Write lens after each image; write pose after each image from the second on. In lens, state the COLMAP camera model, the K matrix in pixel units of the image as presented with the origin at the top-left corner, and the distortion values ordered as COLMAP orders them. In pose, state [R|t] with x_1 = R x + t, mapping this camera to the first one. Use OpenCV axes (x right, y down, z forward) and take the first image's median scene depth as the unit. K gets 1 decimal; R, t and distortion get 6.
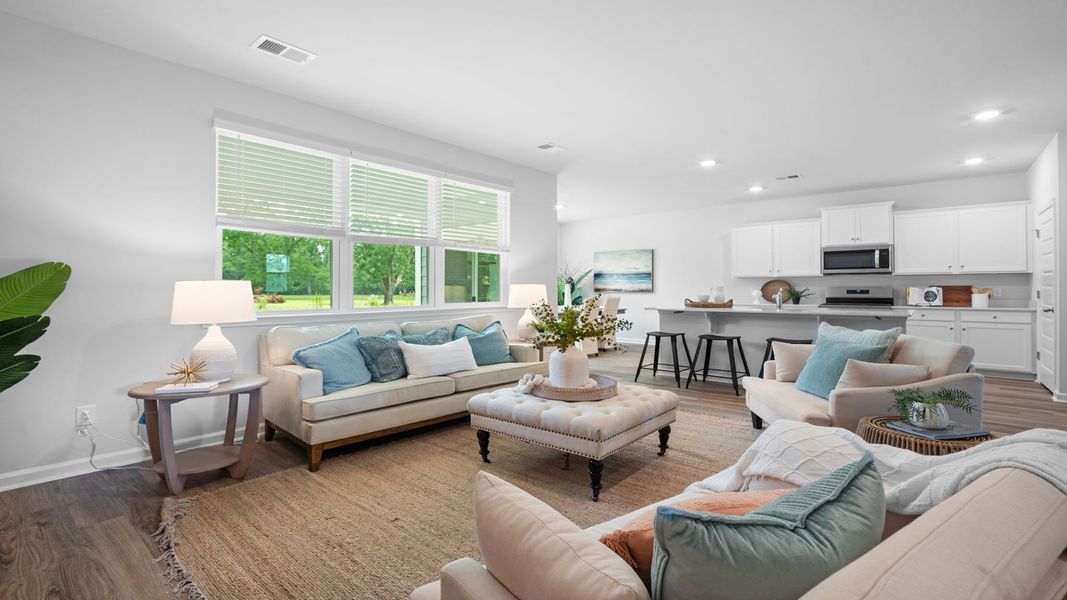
lens RADIAL K [[479.9, 0, 534.3], [0, 479.9, 285.1], [0, 0, 1]] dist [-0.012665, 0.003311]
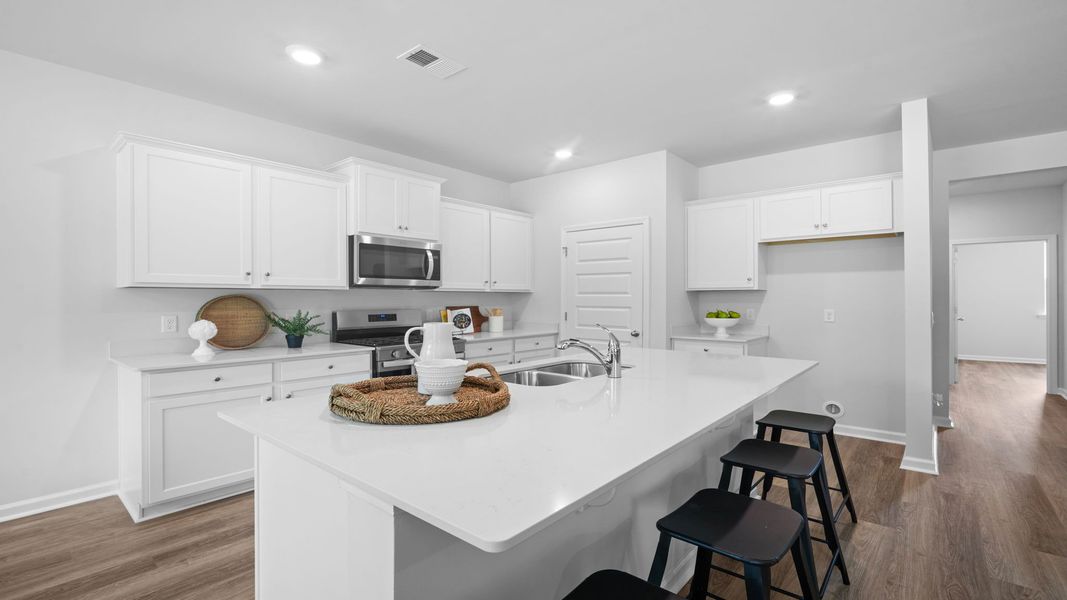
lens RADIAL K [[479.9, 0, 537.0], [0, 479.9, 301.5], [0, 0, 1]] dist [-0.012665, 0.003311]
pose [[0.006182, -0.003960, 0.999973, 0.088028], [-0.007832, 0.999961, 0.004008, -0.010609], [-0.999950, -0.007856, 0.006151, 0.861205]]
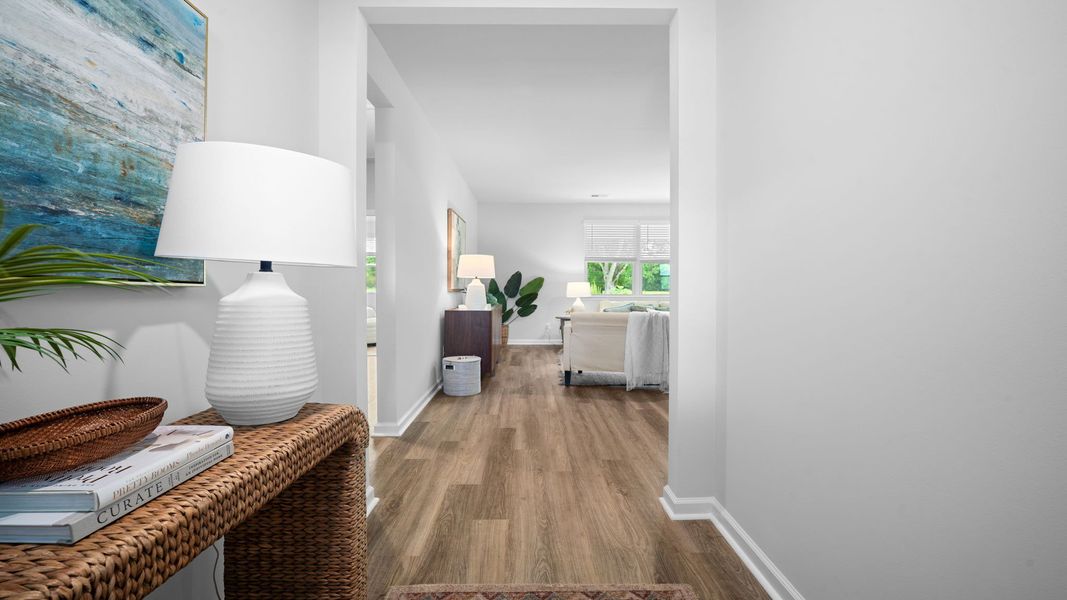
lens RADIAL K [[479.9, 0, 532.6], [0, 479.9, 295.6], [0, 0, 1]] dist [-0.012665, 0.003311]
pose [[0.664210, 0.016409, -0.747366, 0.561102], [0.003723, 0.999674, 0.025257, -0.001457], [0.747537, -0.019558, 0.663932, -0.485889]]
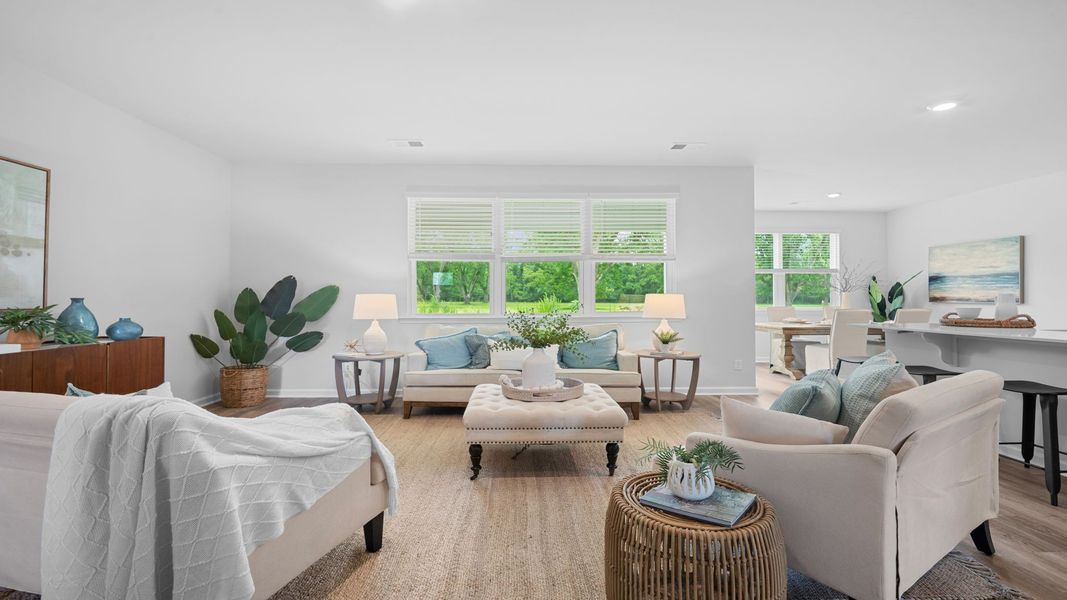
lens RADIAL K [[479.9, 0, 533.1], [0, 479.9, 293.5], [0, 0, 1]] dist [-0.012665, 0.003311]
pose [[0.669333, -0.009053, -0.742907, 0.394474], [0.007490, 0.999957, -0.005437, 0.001451], [0.742925, -0.001925, 0.669372, 0.117790]]
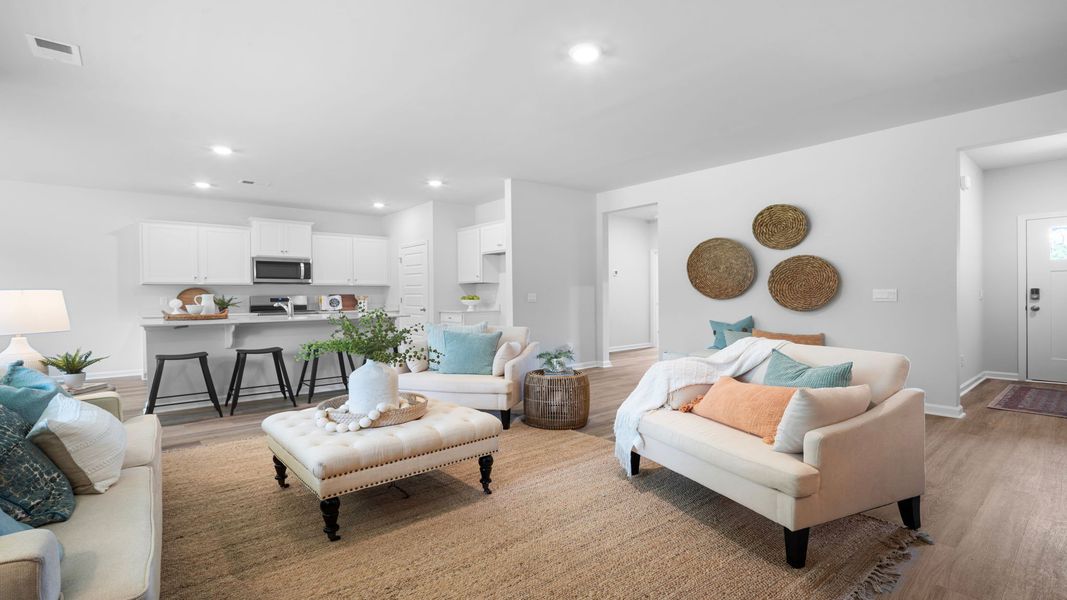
lens RADIAL K [[479.9, 0, 529.9], [0, 479.9, 299.8], [0, 0, 1]] dist [-0.012665, 0.003311]
pose [[0.174566, -0.008398, 0.984610, -0.324084], [-0.001489, 0.999960, 0.008793, 0.003577], [-0.984644, -0.003001, 0.174546, 0.260581]]
